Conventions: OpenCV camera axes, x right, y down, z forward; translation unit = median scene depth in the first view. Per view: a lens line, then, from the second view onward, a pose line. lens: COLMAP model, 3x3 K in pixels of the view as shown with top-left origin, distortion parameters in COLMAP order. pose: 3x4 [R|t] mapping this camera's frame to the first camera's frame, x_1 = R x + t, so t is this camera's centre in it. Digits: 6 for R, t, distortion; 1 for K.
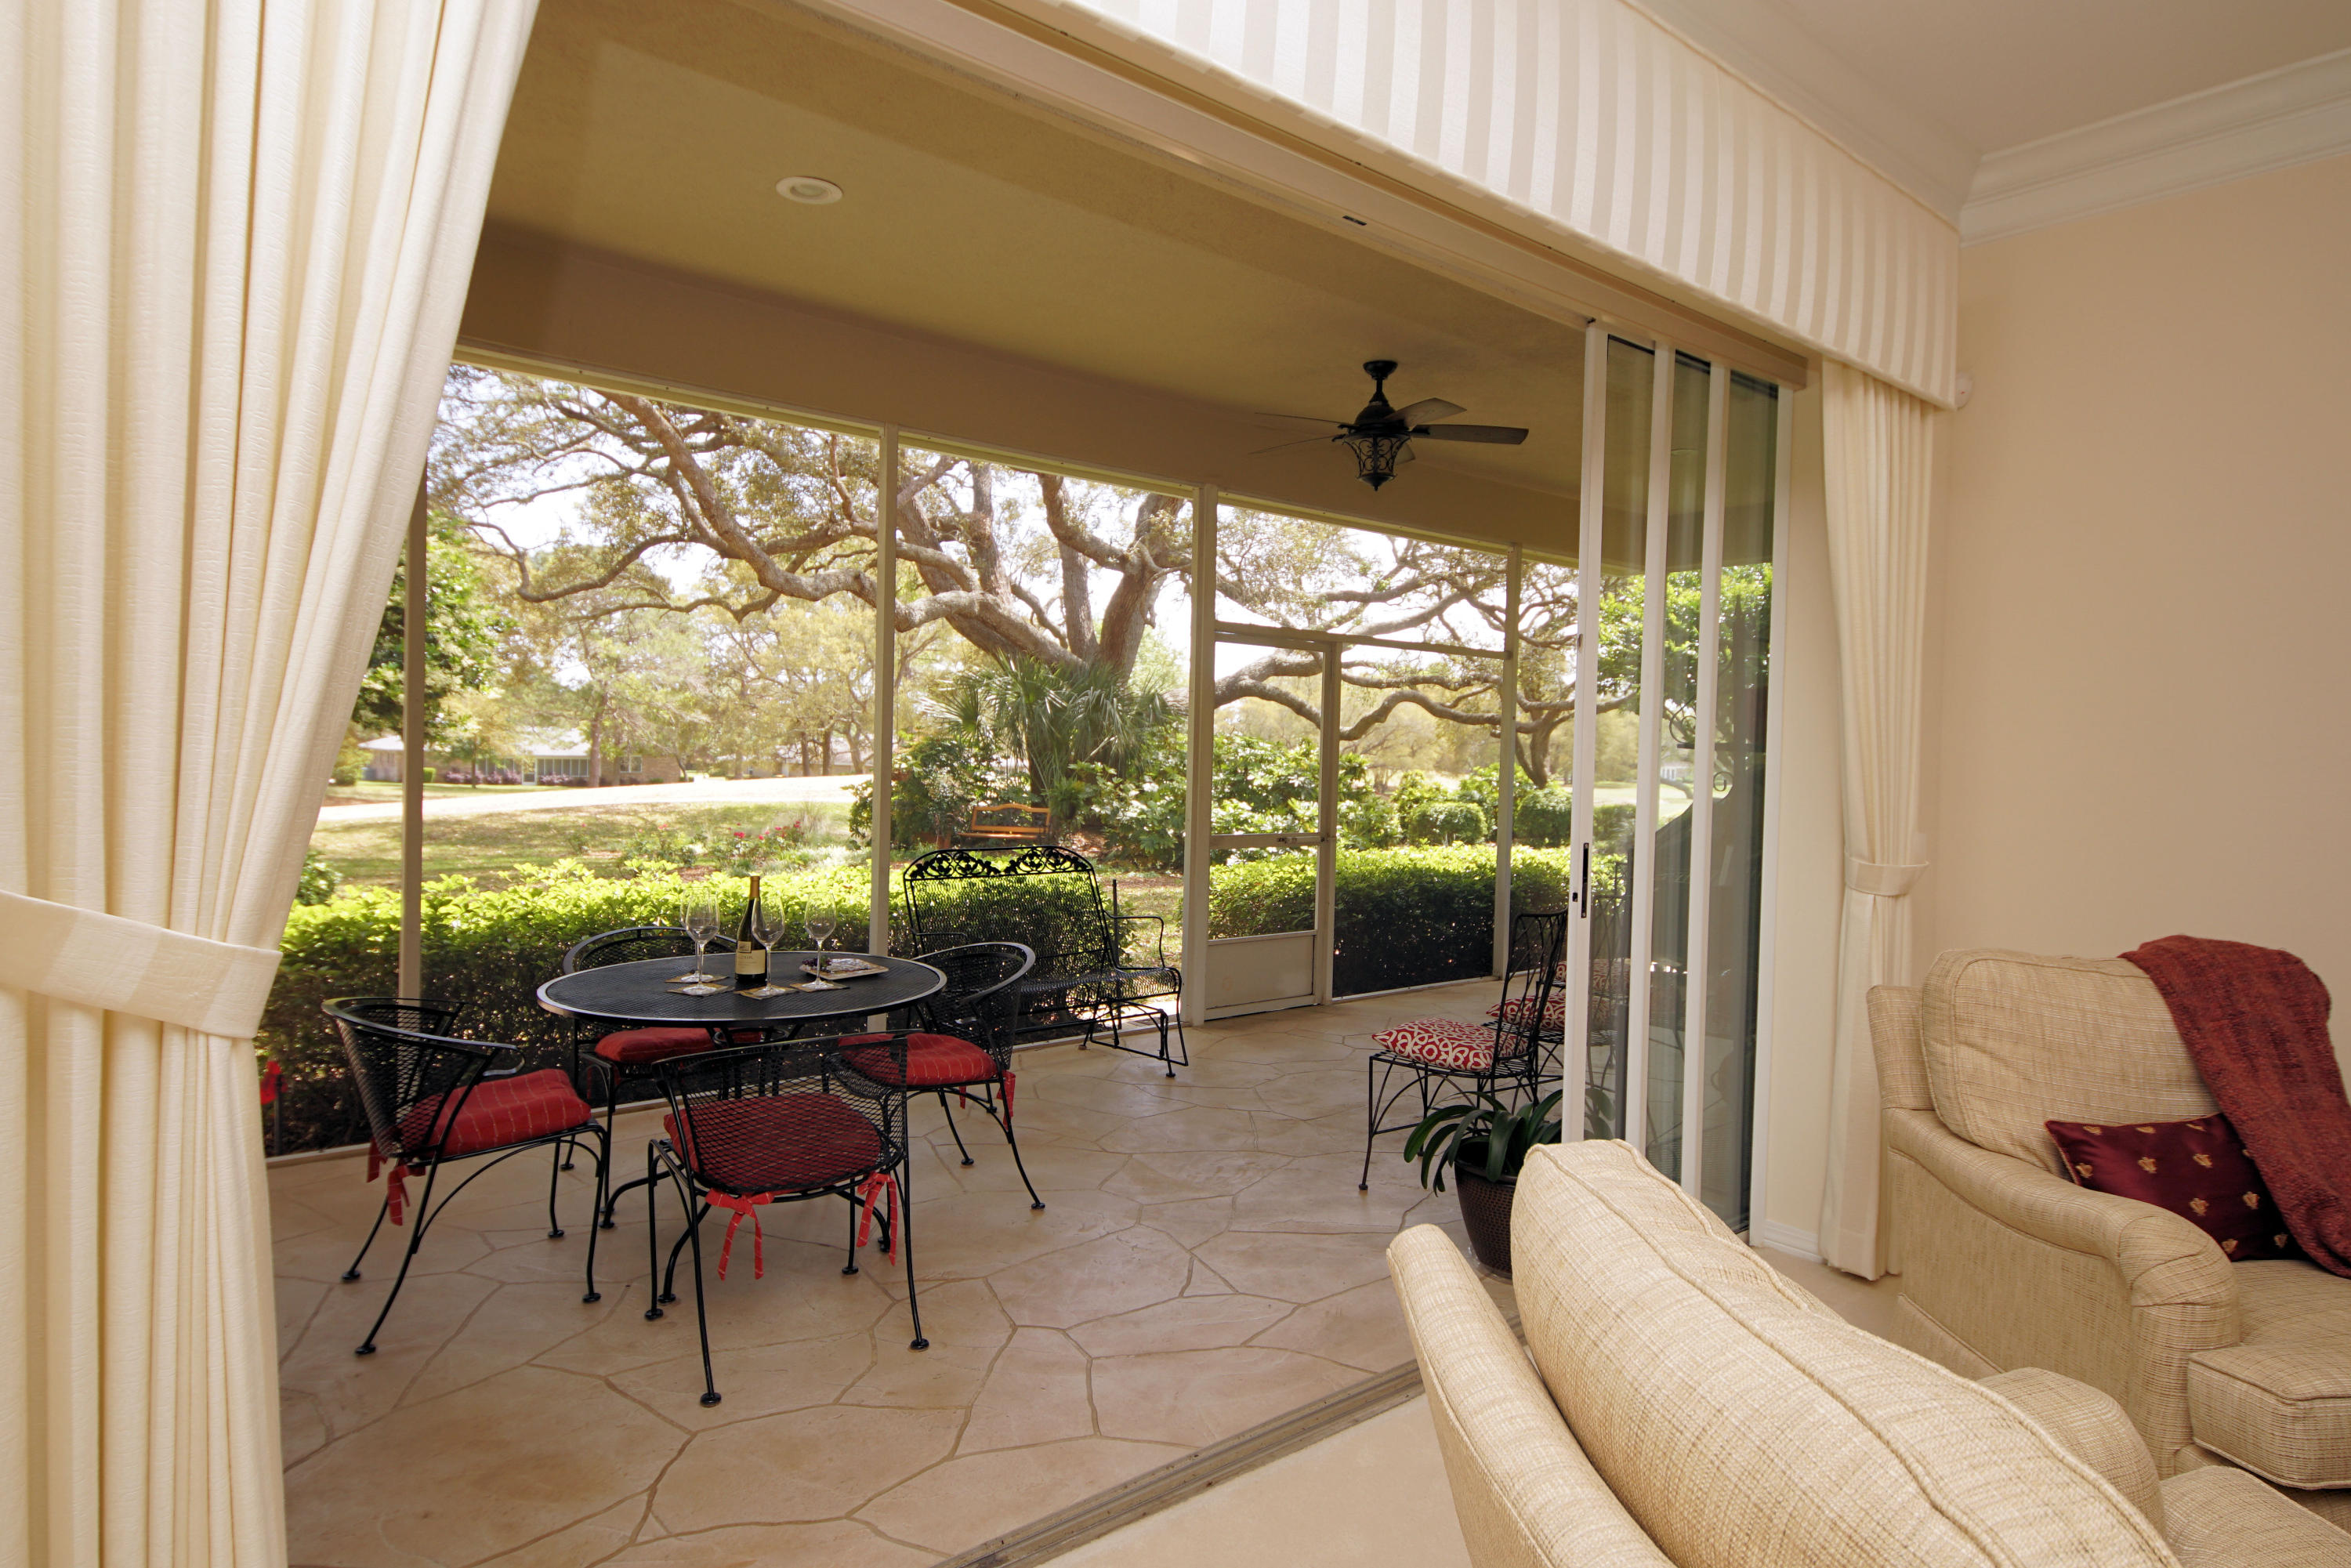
lens RADIAL K [[1261.4, 0, 1156.4], [0, 1261.4, 772.8], [0, 0, 1]] dist [0.015841, -0.016957]
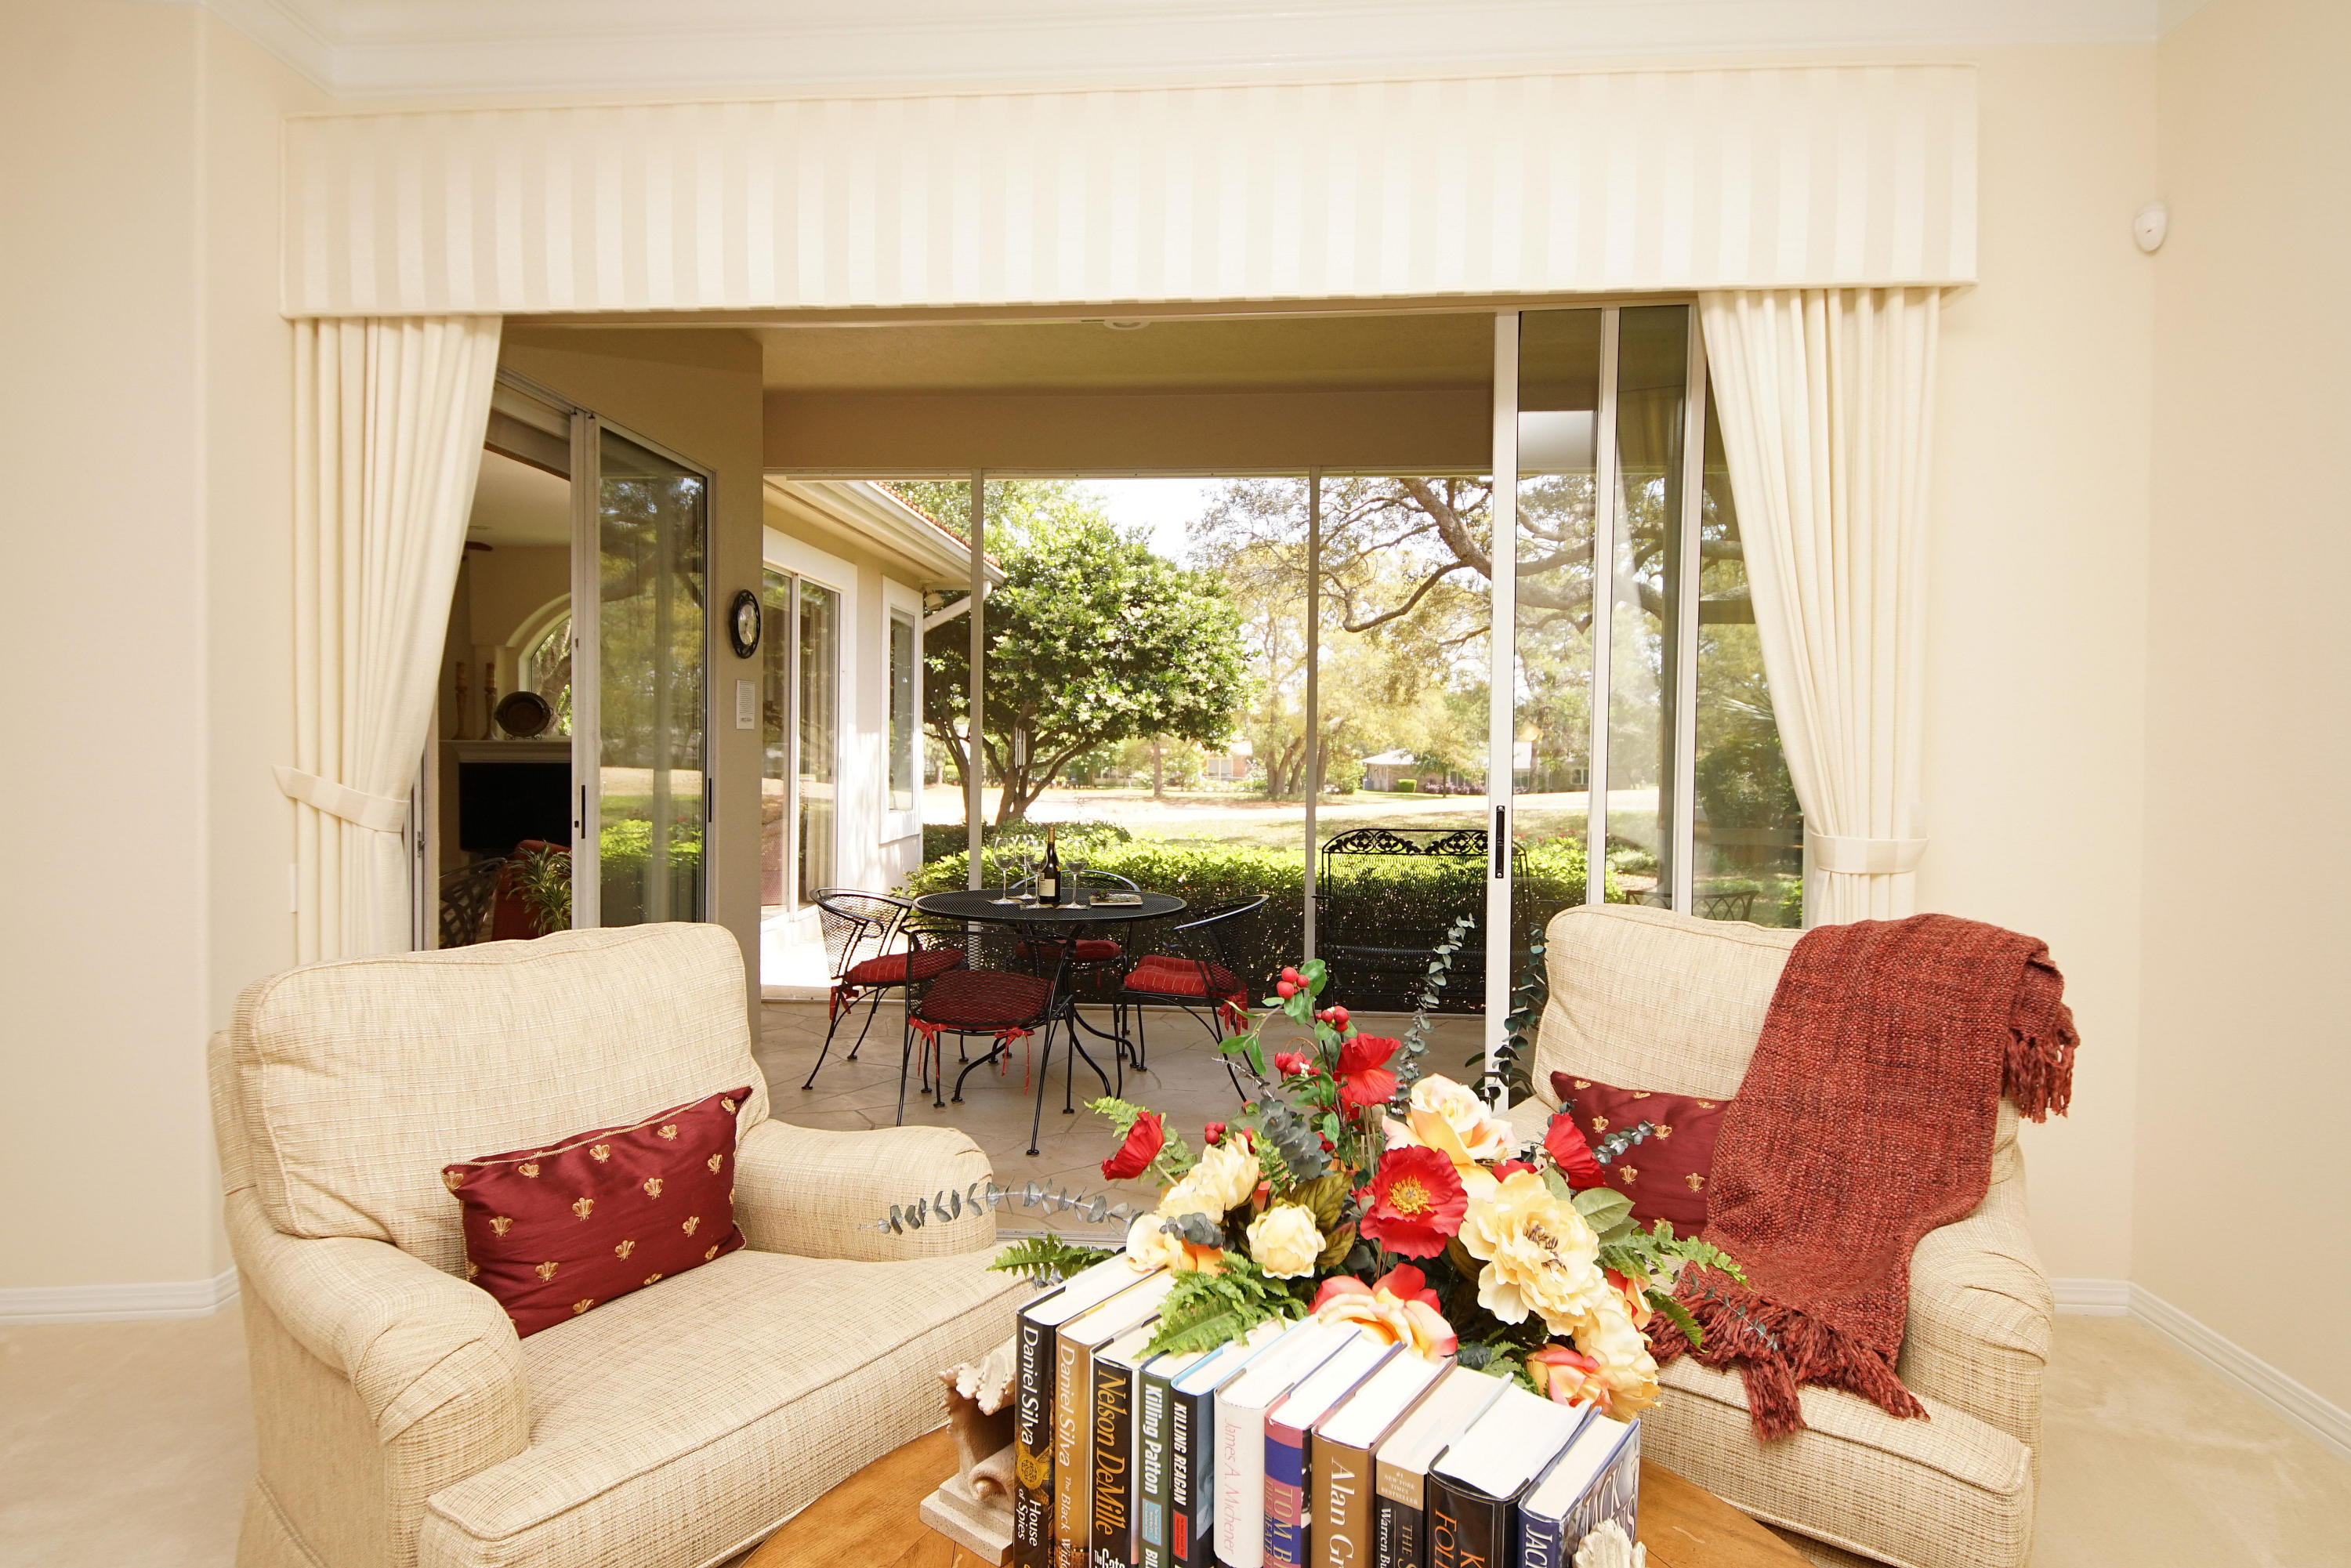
lens RADIAL K [[1261.4, 0, 1167.0], [0, 1261.4, 788.9], [0, 0, 1]] dist [0.015841, -0.016957]
pose [[0.740254, 0.006047, -0.672300, 0.123362], [-0.004865, 0.999982, 0.003638, 0.005851], [0.672309, 0.000578, 0.740270, 0.008039]]
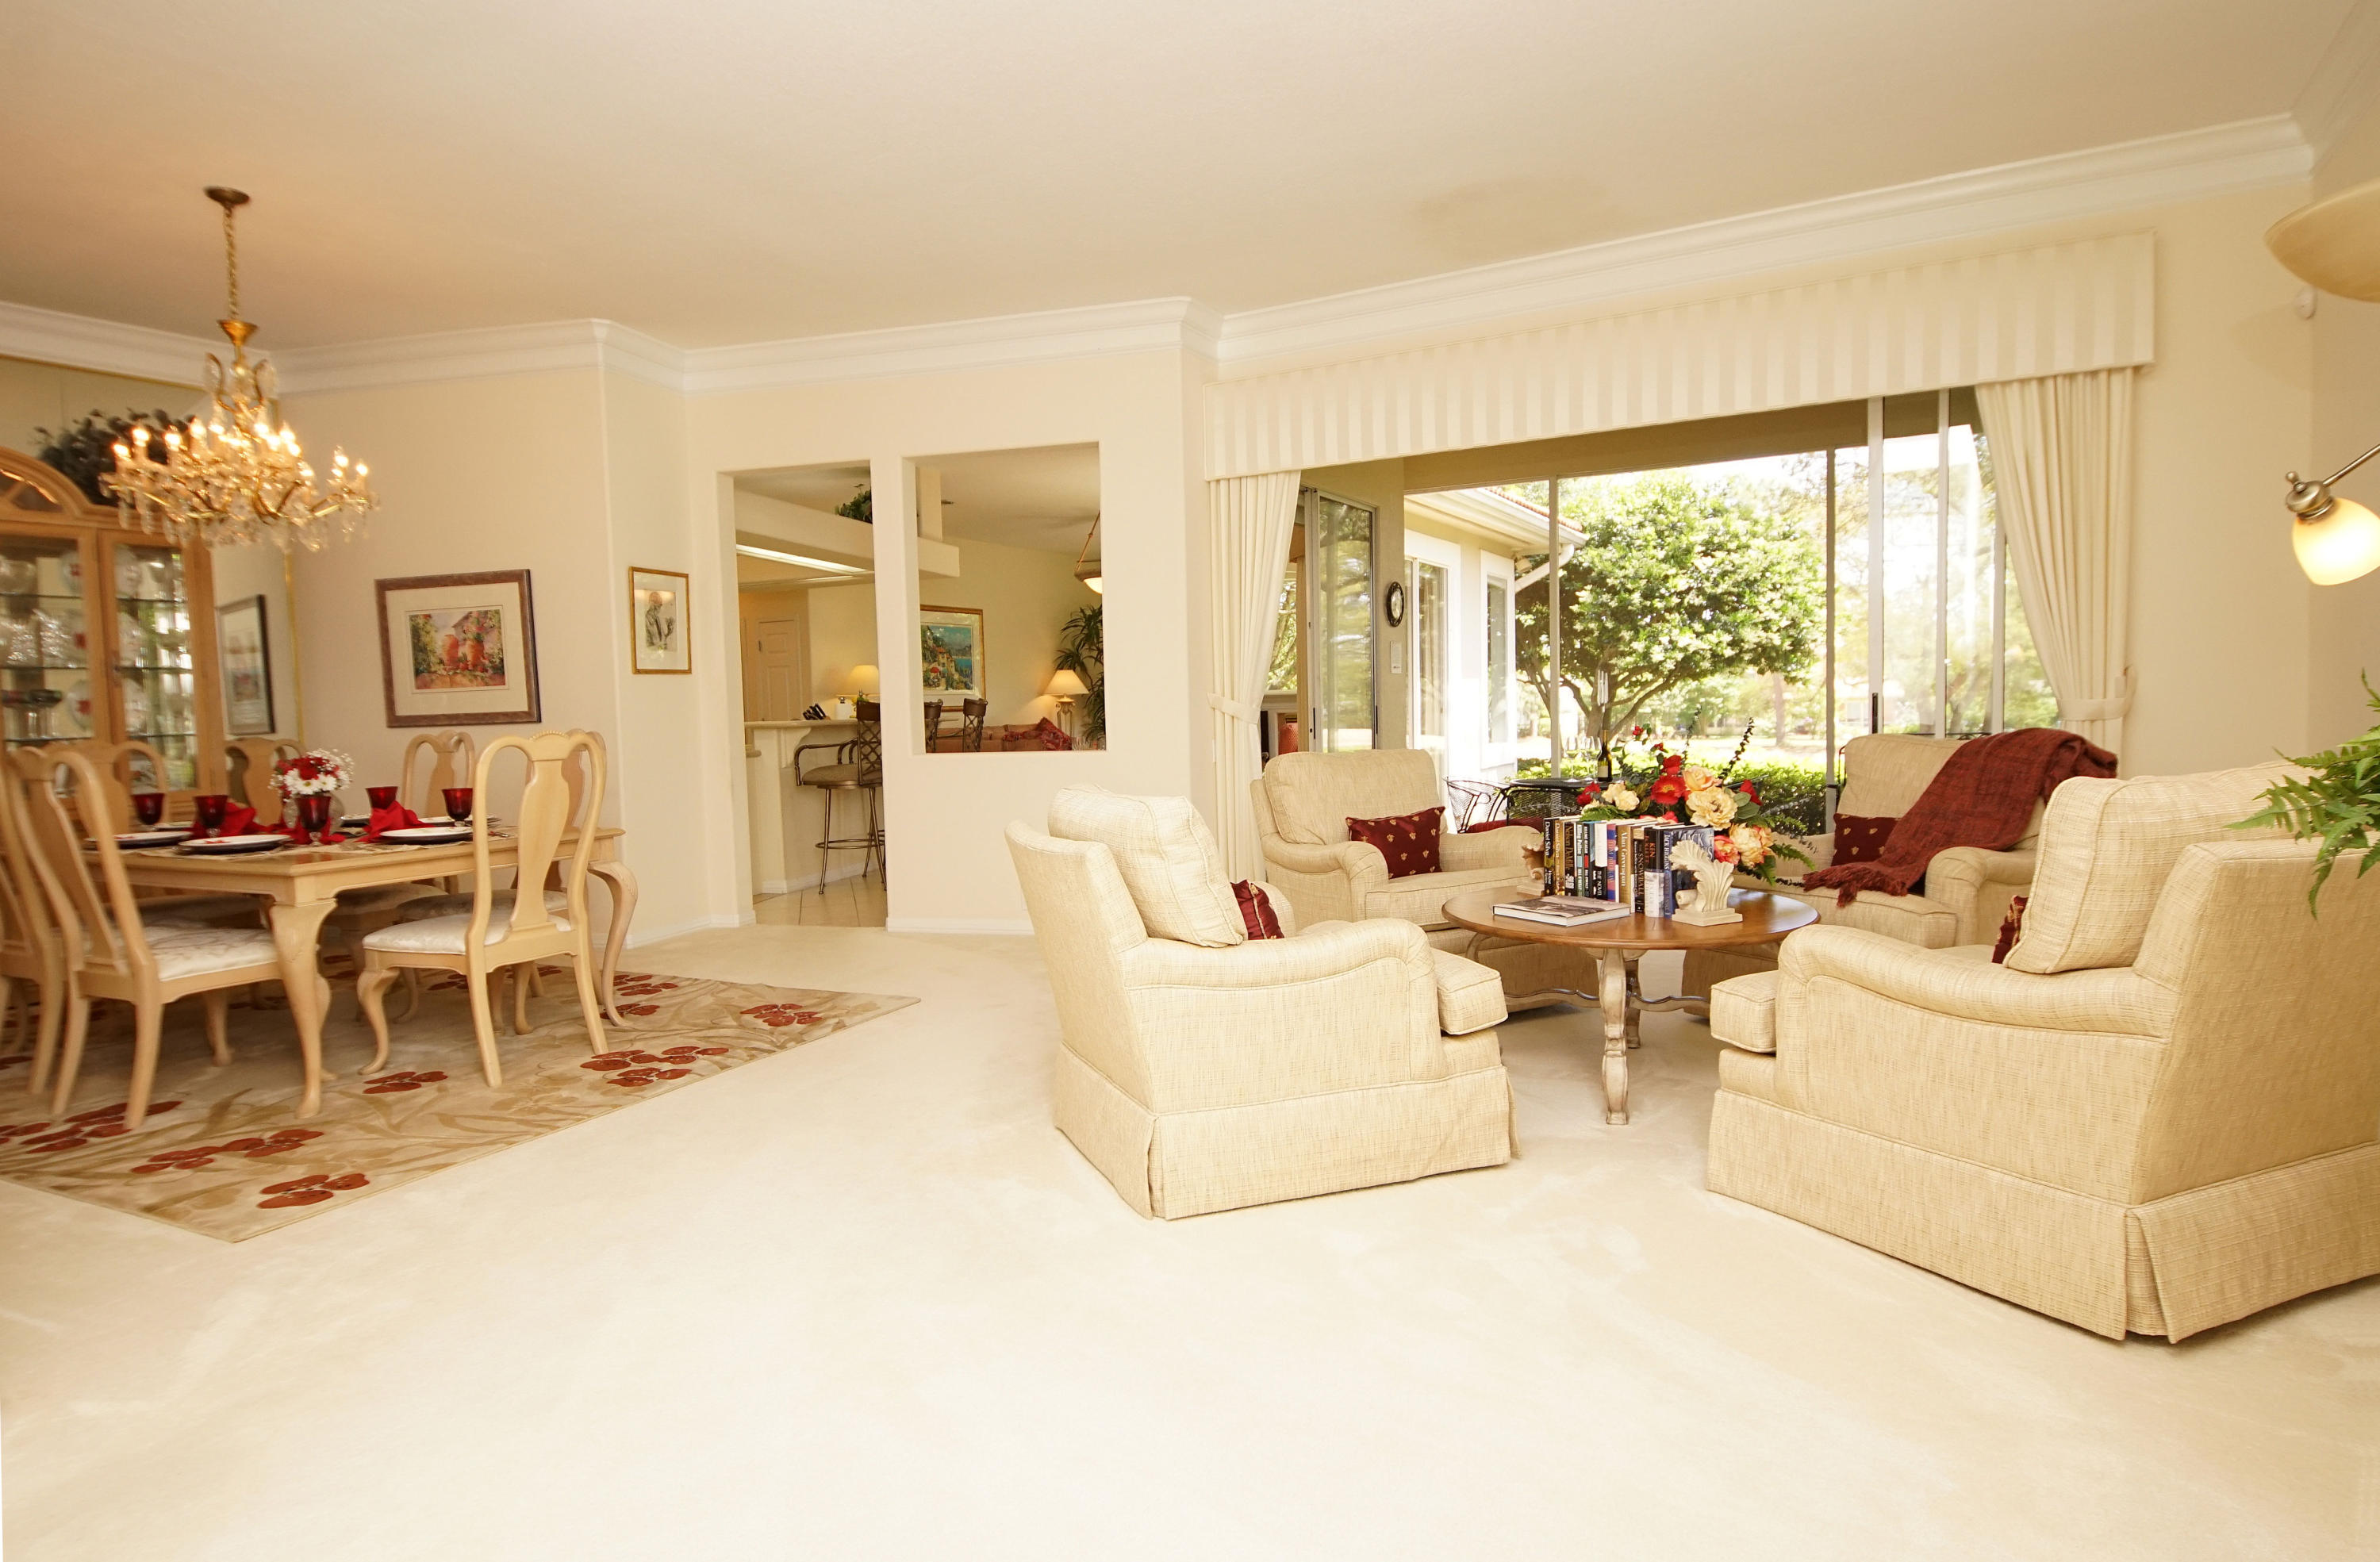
lens RADIAL K [[1289.9, 0, 1182.9], [0, 1289.9, 780.0], [0, 0, 1]] dist [0.019305, 0.000245]
pose [[0.379962, 0.019797, -0.924790, 0.237998], [0.015590, 0.999492, 0.027802, 0.016406], [0.924871, -0.024981, 0.379460, -0.077456]]
